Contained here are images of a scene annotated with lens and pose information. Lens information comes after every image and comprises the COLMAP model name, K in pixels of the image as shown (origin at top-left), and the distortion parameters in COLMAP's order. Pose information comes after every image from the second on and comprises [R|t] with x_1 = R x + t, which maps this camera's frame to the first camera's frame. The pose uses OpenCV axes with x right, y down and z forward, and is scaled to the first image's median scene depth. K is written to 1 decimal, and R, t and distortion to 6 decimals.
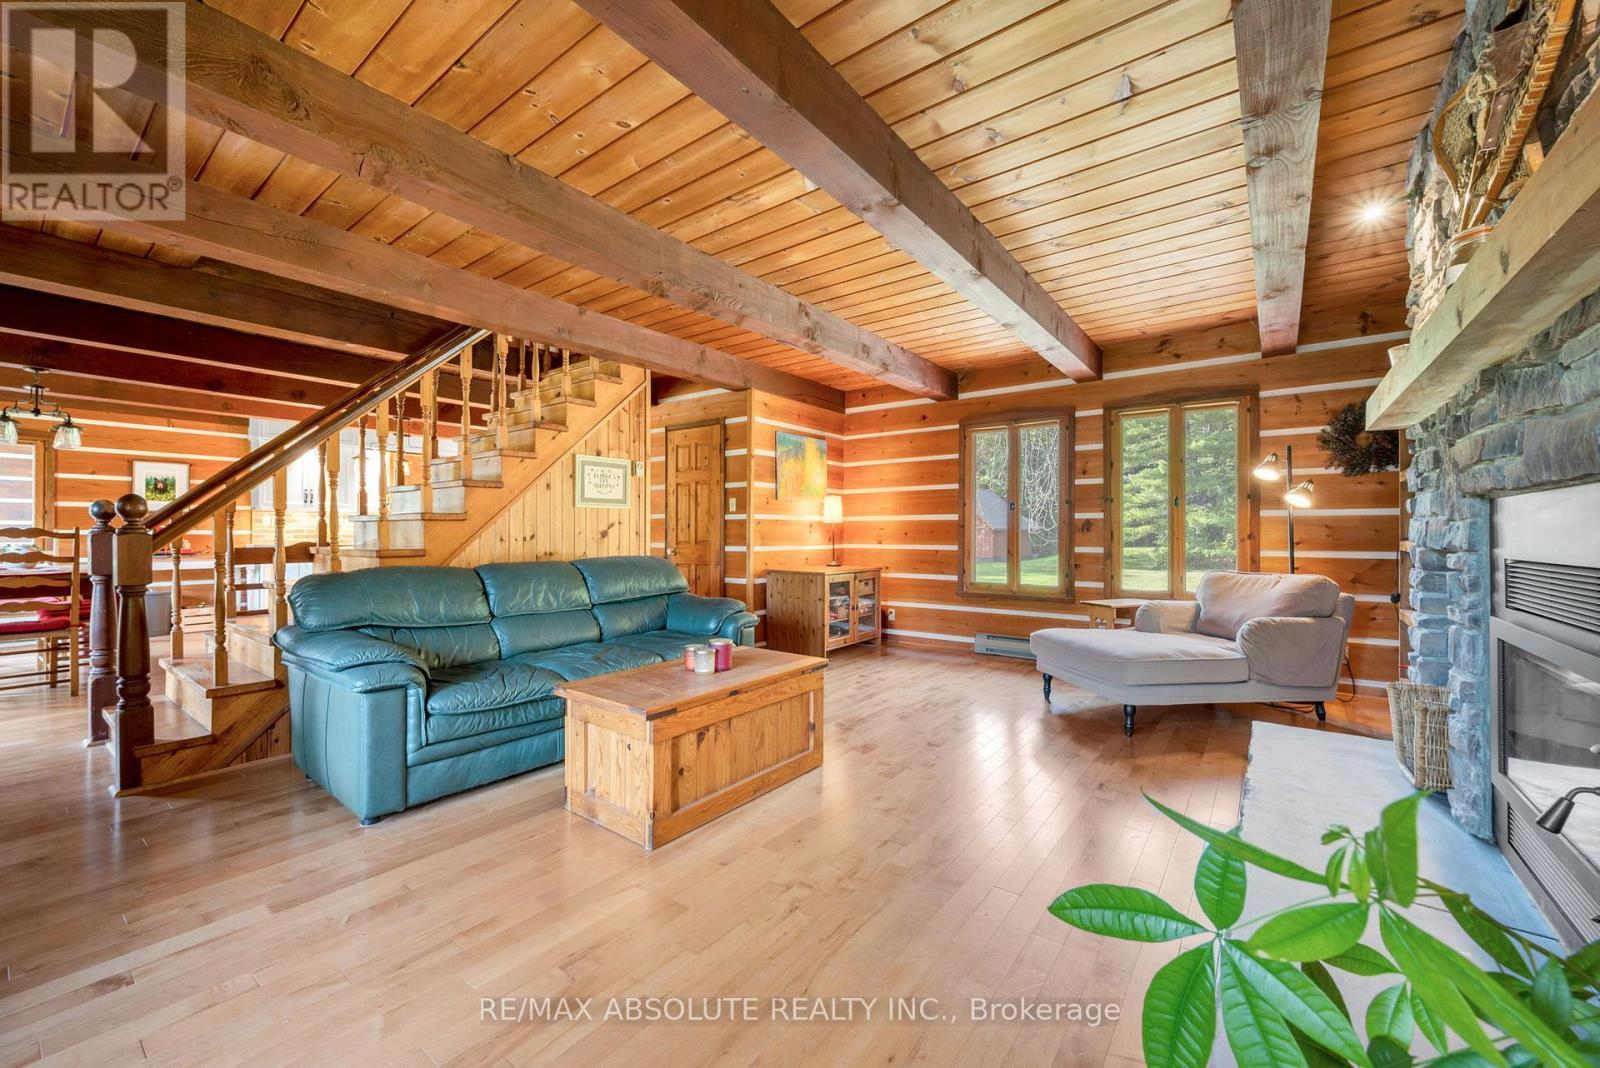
lens RADIAL K [[633.6, 0, 803.1], [0, 633.6, 529.4], [0, 0, 1]] dist [-0.003664, -0.000046]
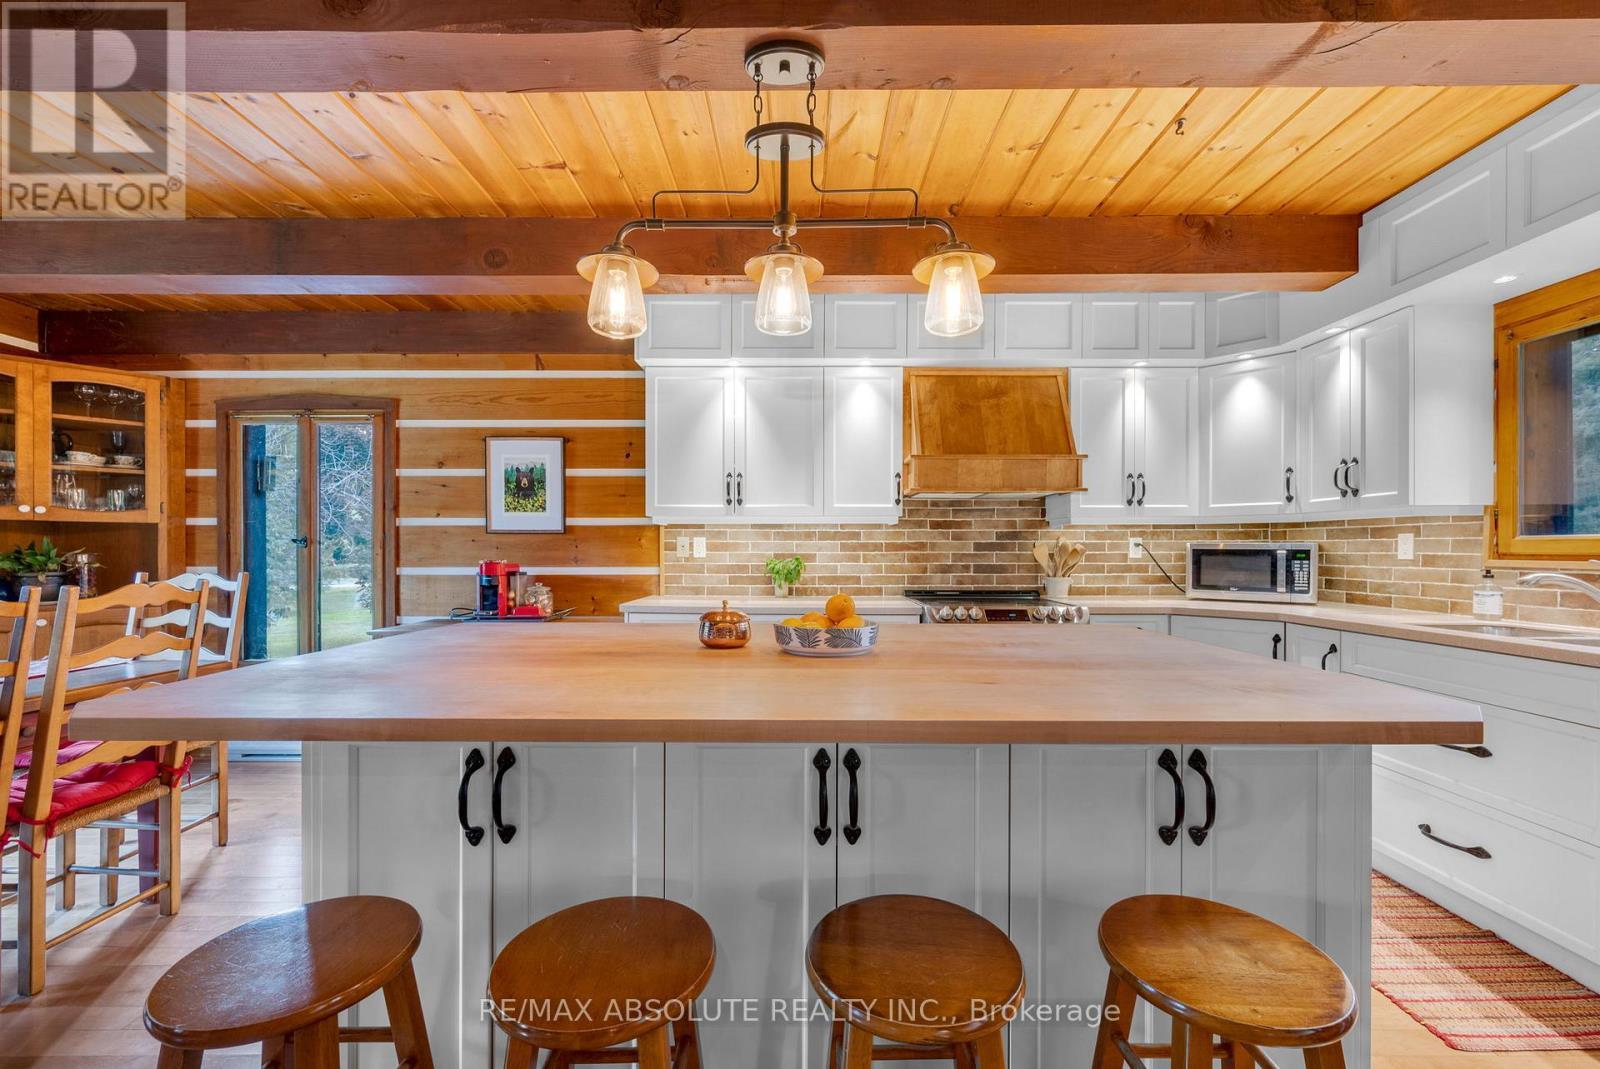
lens RADIAL K [[633.6, 0, 805.5], [0, 633.6, 554.3], [0, 0, 1]] dist [-0.003664, -0.000046]
pose [[0.607509, 0.004292, -0.794302, -0.687369], [0.005748, 0.999935, 0.009800, -0.019513], [0.794292, -0.010520, 0.607445, 1.311504]]
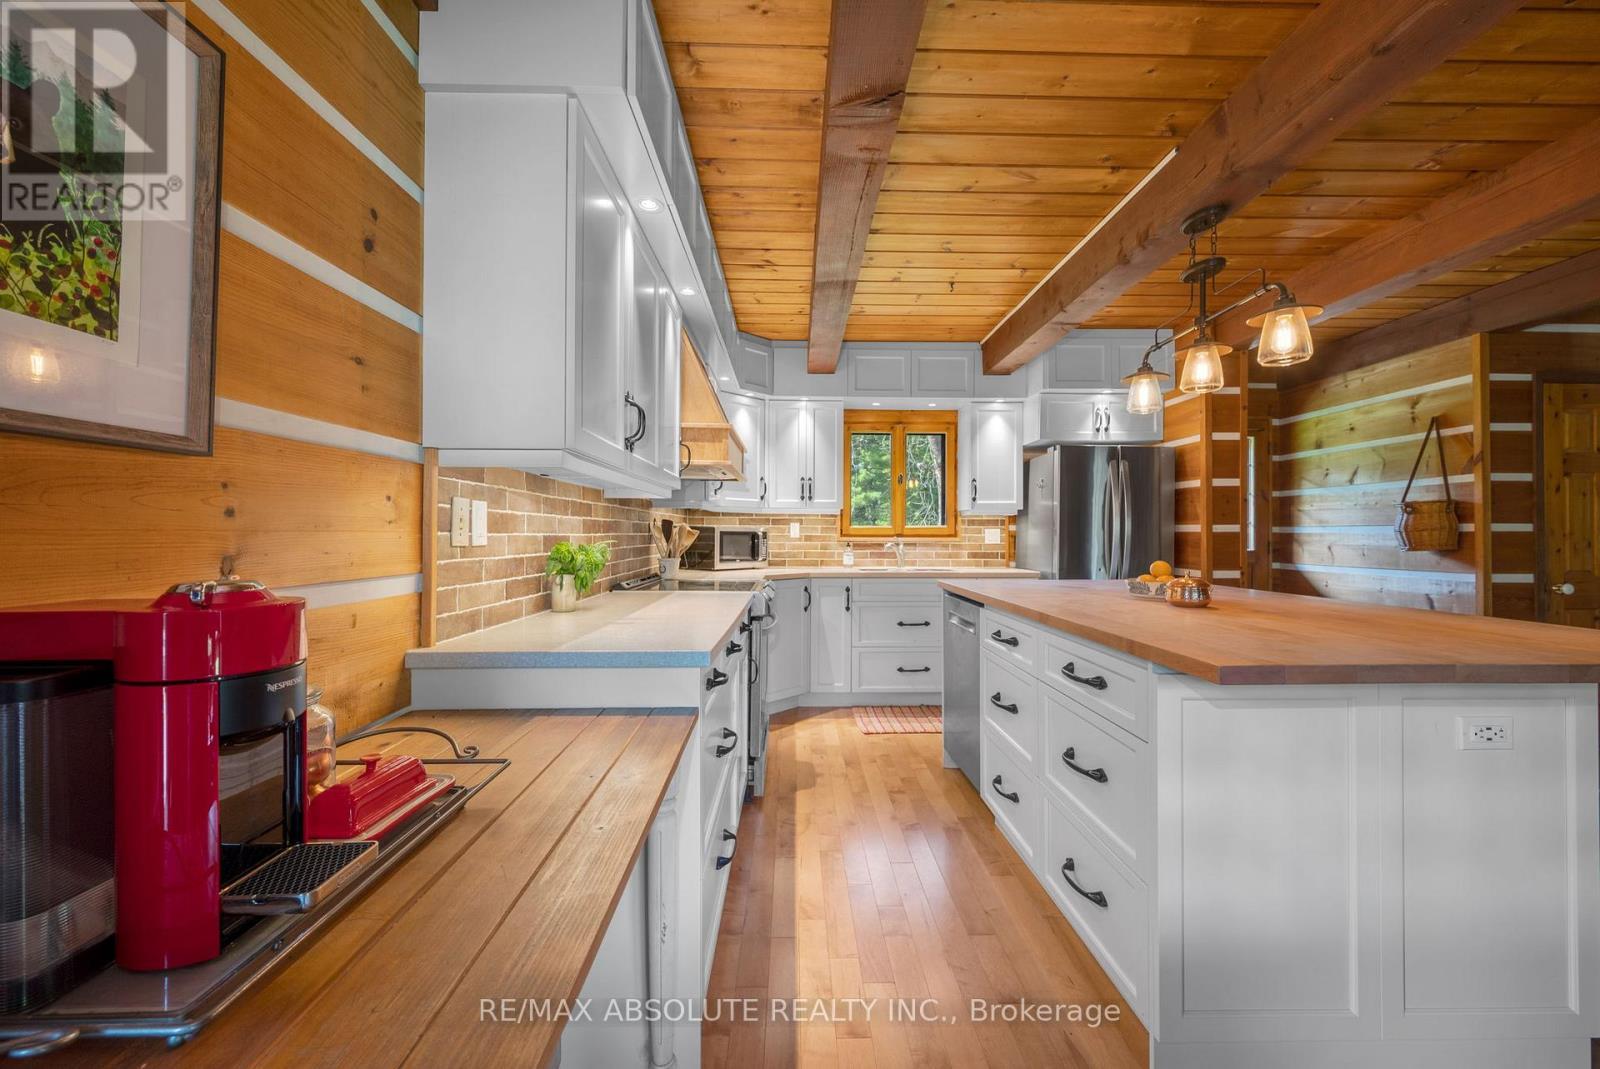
lens RADIAL K [[633.6, 0, 799.1], [0, 633.6, 532.5], [0, 0, 1]] dist [-0.003664, -0.000046]
pose [[0.790045, 0.003177, 0.613040, -1.488852], [-0.007722, 0.999959, 0.004770, -0.019167], [-0.613000, -0.008502, 0.790037, 1.297928]]
